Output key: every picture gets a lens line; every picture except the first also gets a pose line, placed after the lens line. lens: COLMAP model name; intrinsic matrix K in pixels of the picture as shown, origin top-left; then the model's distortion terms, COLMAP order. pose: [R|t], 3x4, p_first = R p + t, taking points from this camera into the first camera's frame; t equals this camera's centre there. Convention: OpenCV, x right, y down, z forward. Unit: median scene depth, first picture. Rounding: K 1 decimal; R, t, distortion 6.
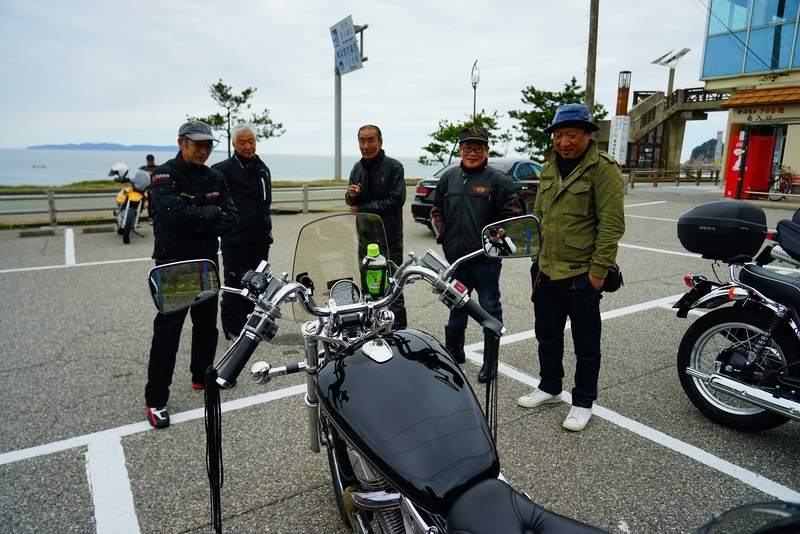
lens RADIAL K [[539.2, 0, 399.5], [0, 539.2, 268.6], [0, 0, 1]] dist [-0.025607, 0.011823]
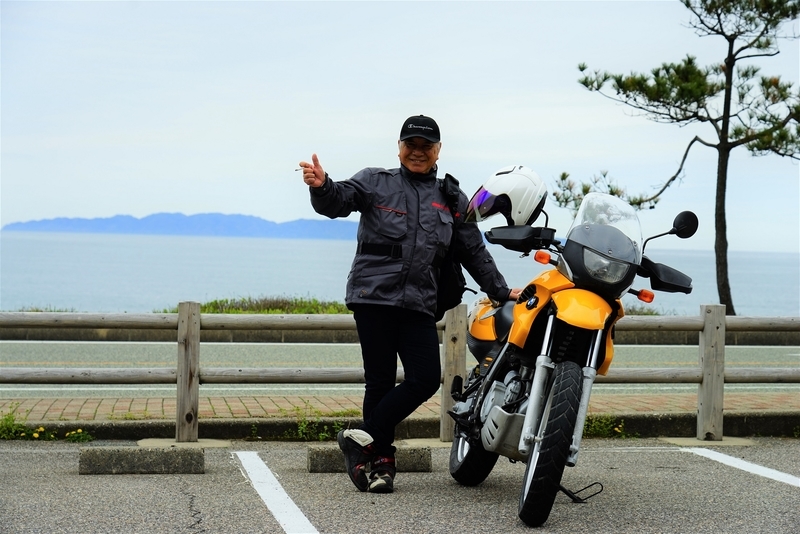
lens RADIAL K [[1936.0, 0, 399.8], [0, 1936.0, 267.1], [0, 0, 1]] dist [0.046296, 0.000000]
pose [[0.922163, 0.008456, -0.386709, -0.202775], [-0.085875, 0.979286, -0.183368, -0.001838], [0.377149, 0.202304, 0.903788, 0.207559]]
